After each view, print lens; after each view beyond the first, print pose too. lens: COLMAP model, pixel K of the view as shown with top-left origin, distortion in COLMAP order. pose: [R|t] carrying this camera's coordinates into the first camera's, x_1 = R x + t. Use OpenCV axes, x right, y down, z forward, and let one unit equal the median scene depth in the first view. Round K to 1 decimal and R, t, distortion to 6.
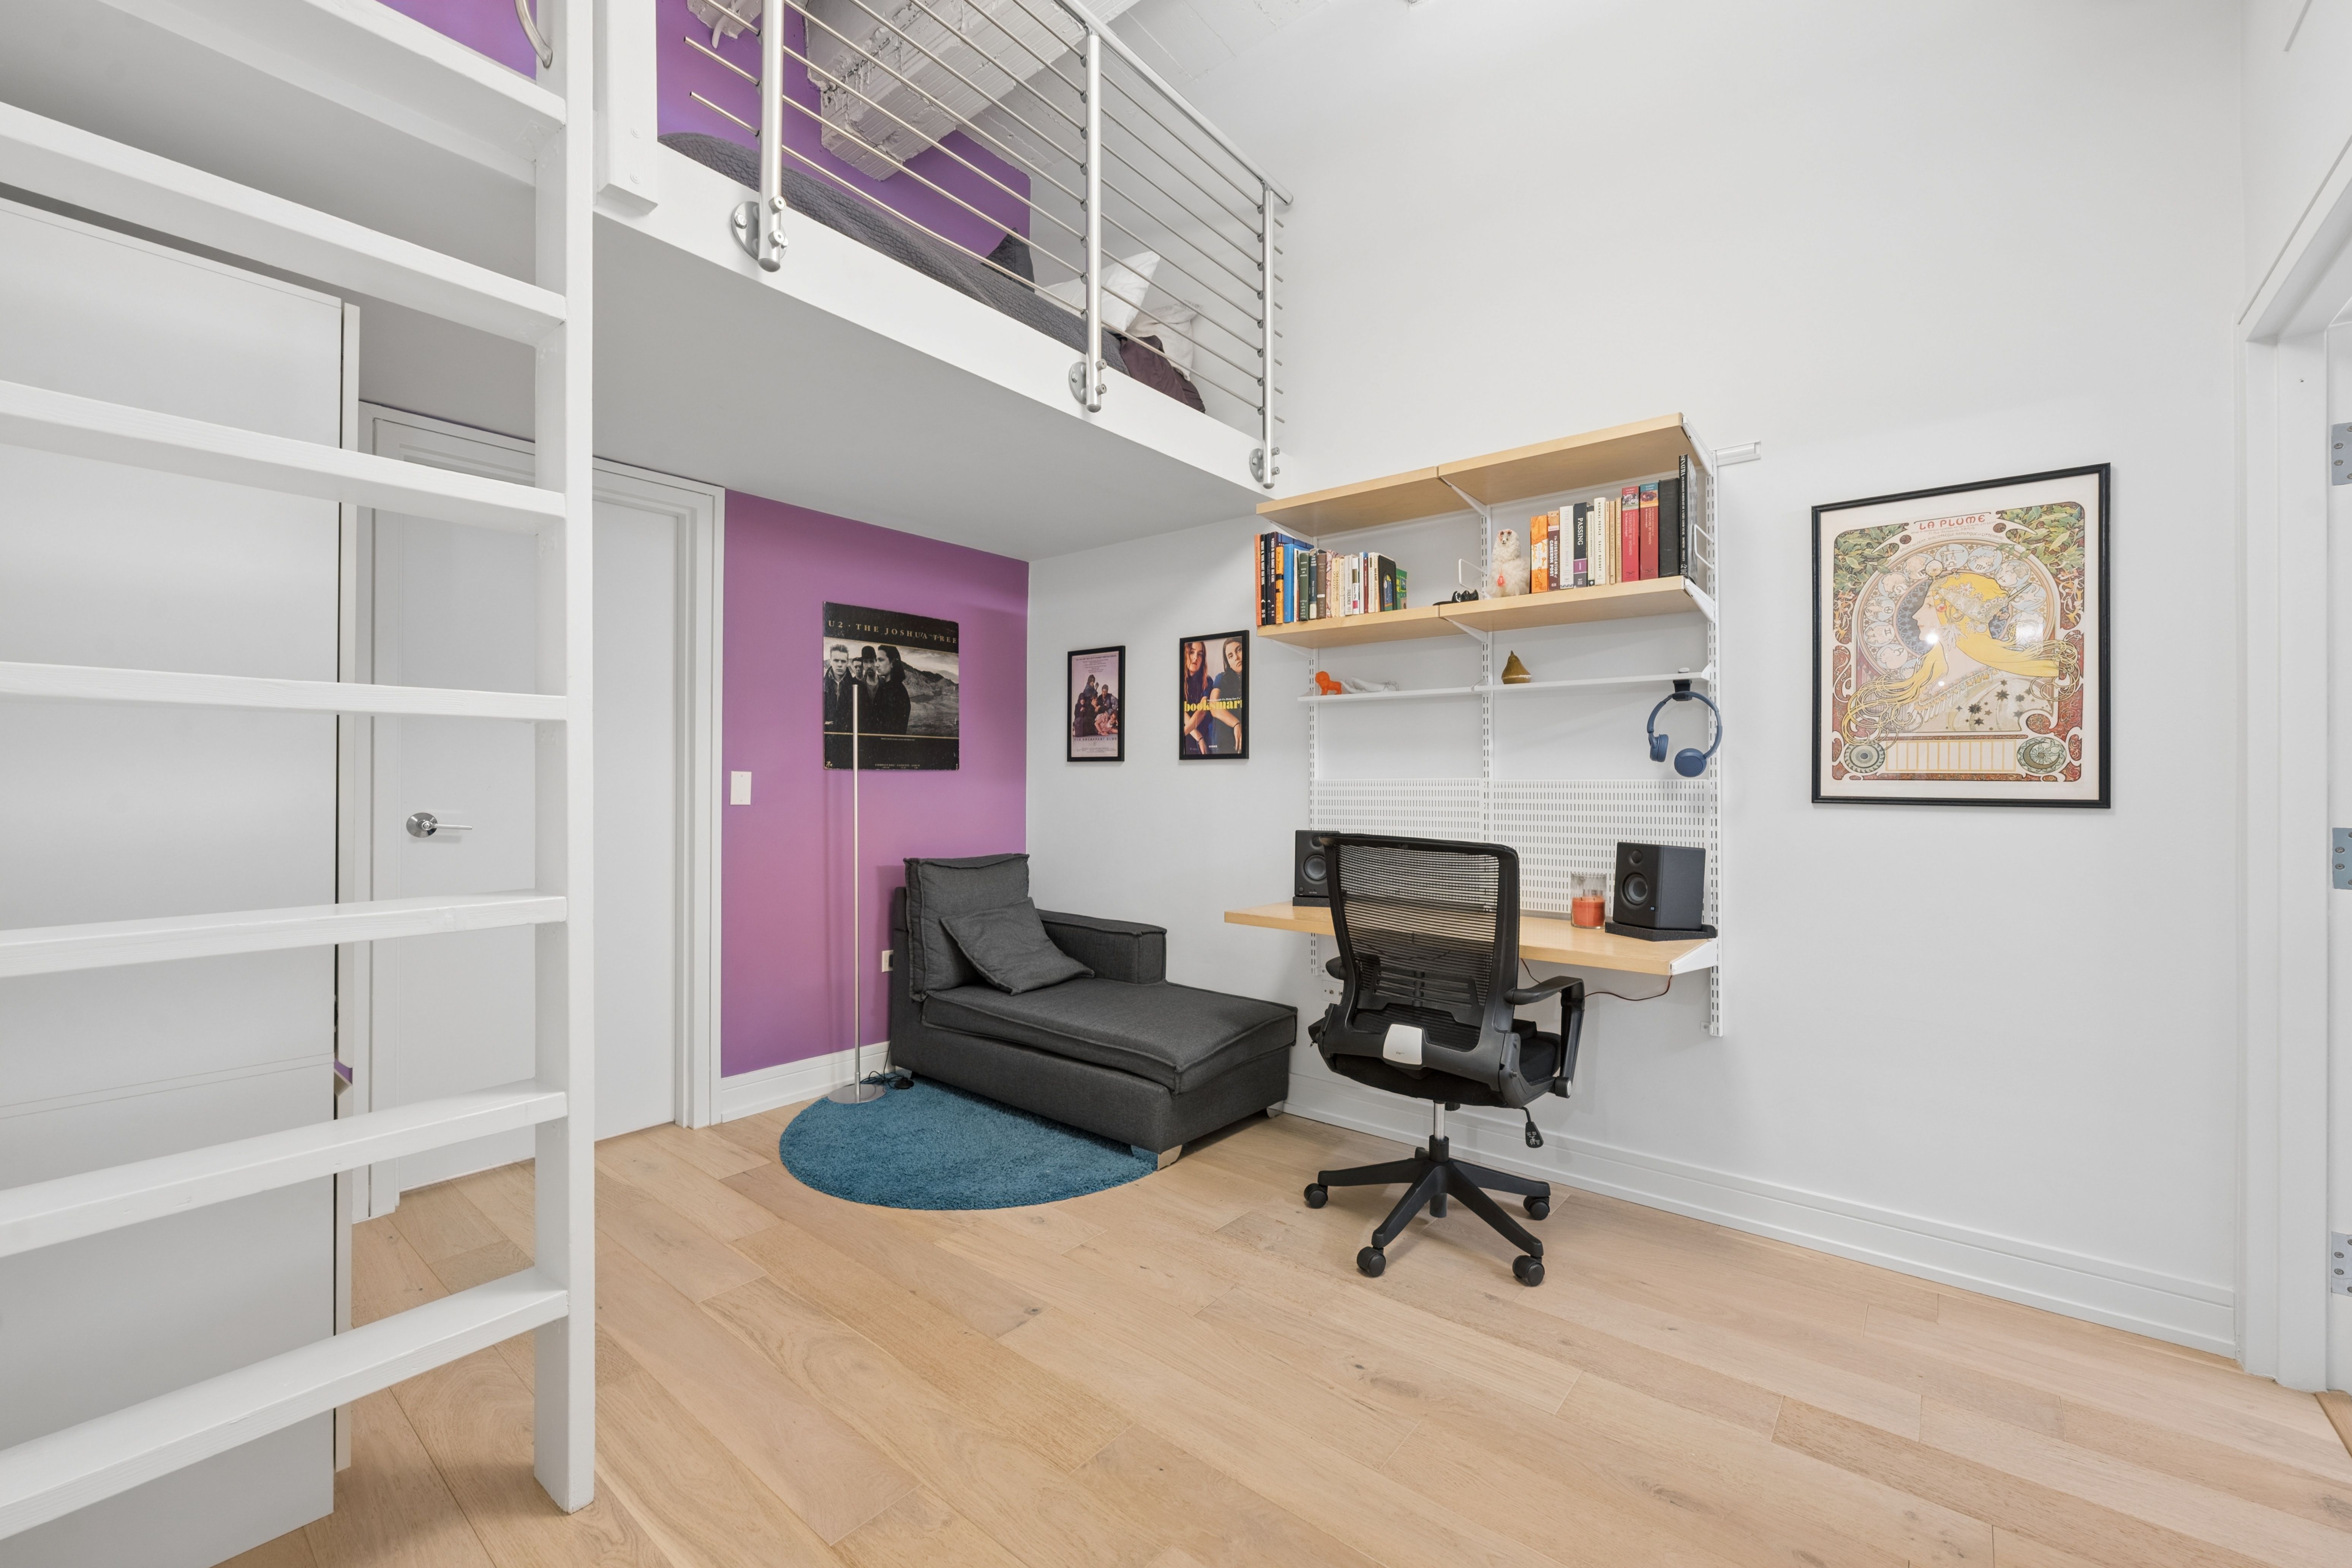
lens RADIAL K [[949.4, 0, 1181.7], [0, 949.4, 792.4], [0, 0, 1]] dist [-0.003580, -0.000179]
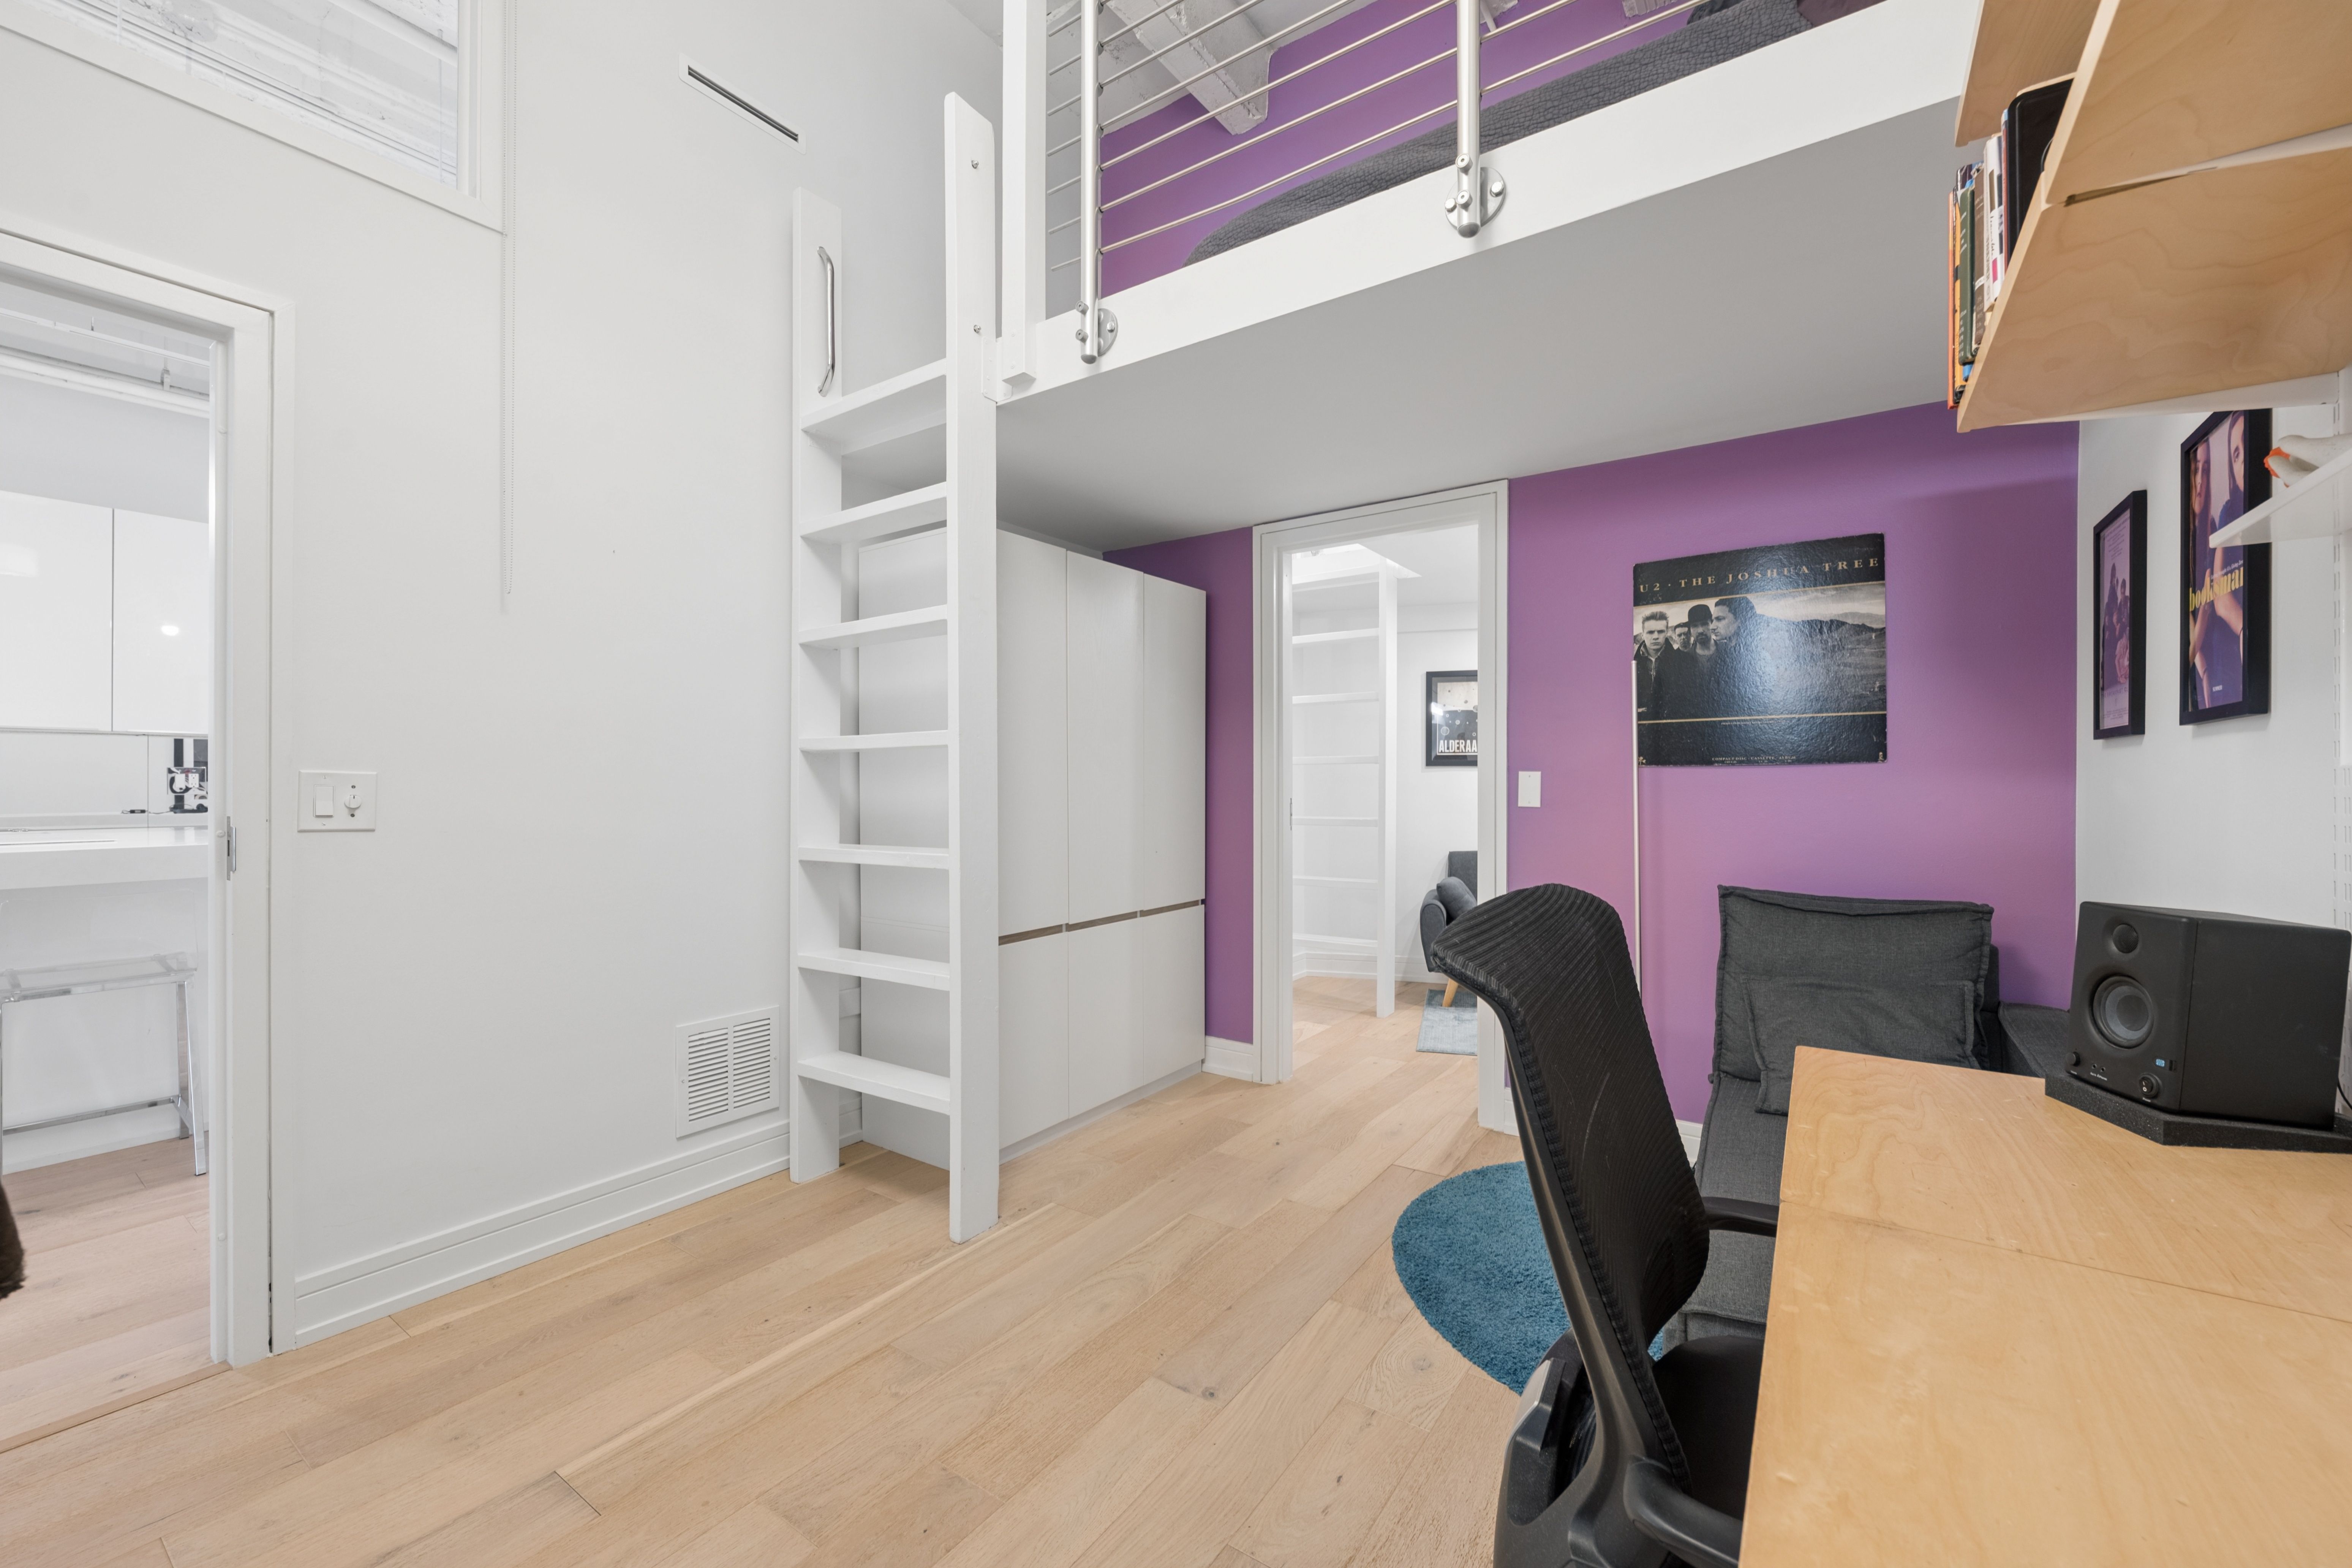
lens RADIAL K [[968.1, 0, 1216.3], [0, 968.1, 792.8], [0, 0, 1]] dist [-0.000374, -0.000013]
pose [[0.073352, 0.006450, -0.997285, 0.464857], [-0.007376, 0.999955, 0.005925, -0.003792], [0.997279, 0.006922, 0.073396, 0.604776]]
